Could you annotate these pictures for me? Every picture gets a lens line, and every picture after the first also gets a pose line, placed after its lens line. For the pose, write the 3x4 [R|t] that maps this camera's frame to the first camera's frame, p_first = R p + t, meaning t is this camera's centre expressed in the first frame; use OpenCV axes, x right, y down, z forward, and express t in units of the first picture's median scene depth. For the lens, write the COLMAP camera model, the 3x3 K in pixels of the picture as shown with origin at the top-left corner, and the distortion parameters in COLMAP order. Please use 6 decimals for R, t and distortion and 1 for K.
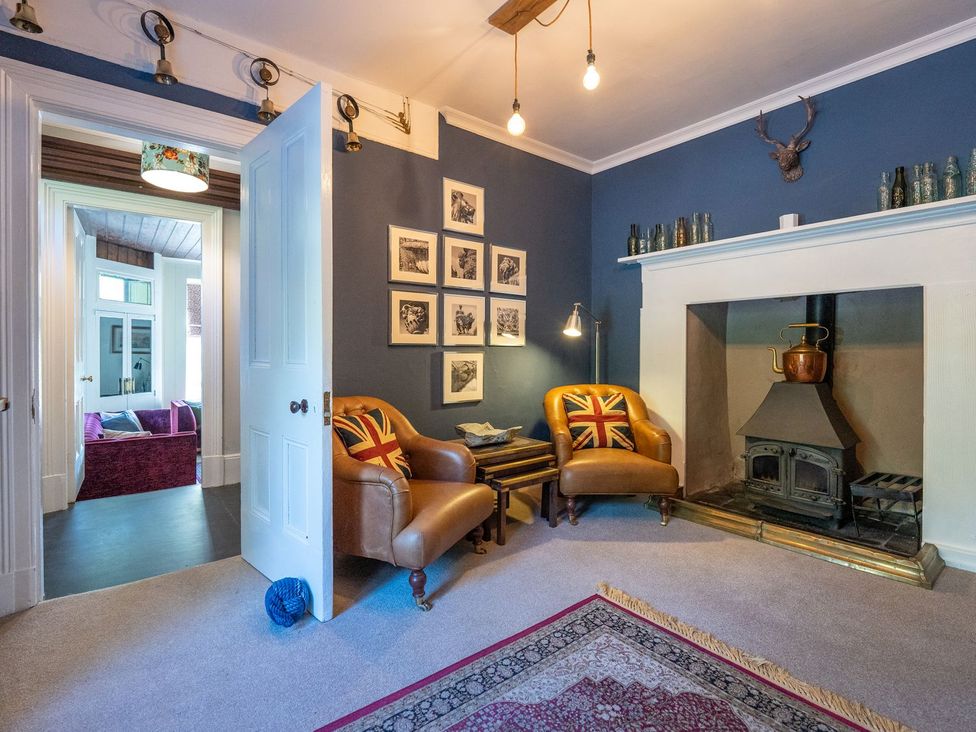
lens RADIAL K [[474.3, 0, 483.2], [0, 474.3, 360.0], [0, 0, 1]] dist [-0.005161, -0.001406]
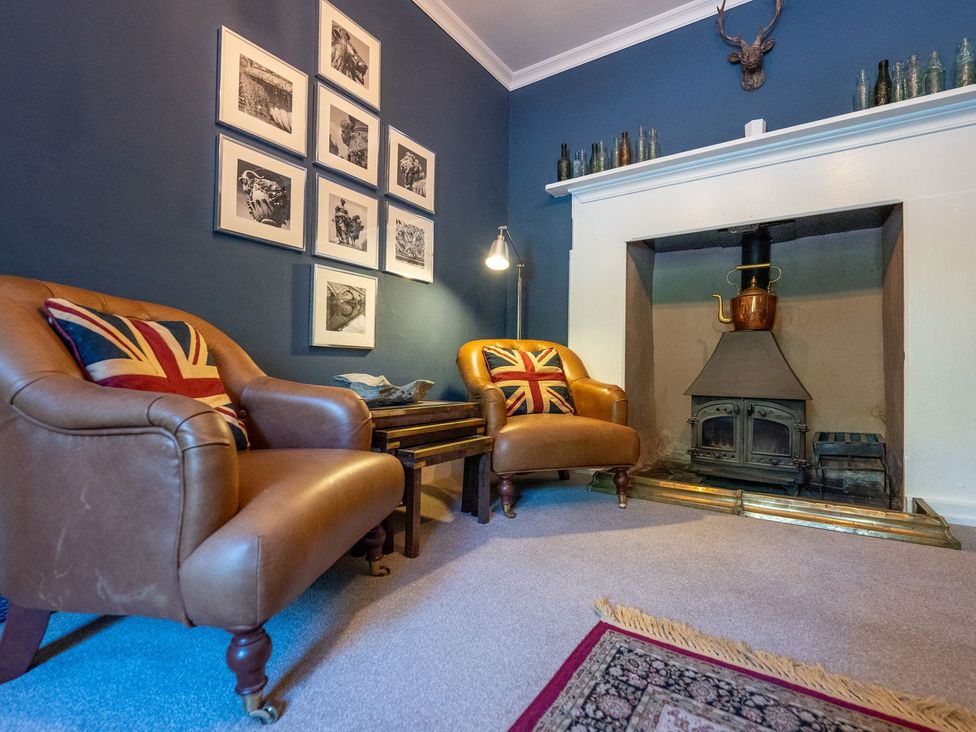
lens RADIAL K [[451.2, 0, 490.4], [0, 451.2, 365.7], [0, 0, 1]] dist [-0.008872, -0.001473]
pose [[0.955567, 0.011783, 0.294540, -0.033993], [-0.000497, 0.999264, -0.038363, 0.144636], [-0.294775, 0.036512, 0.954869, 0.354974]]
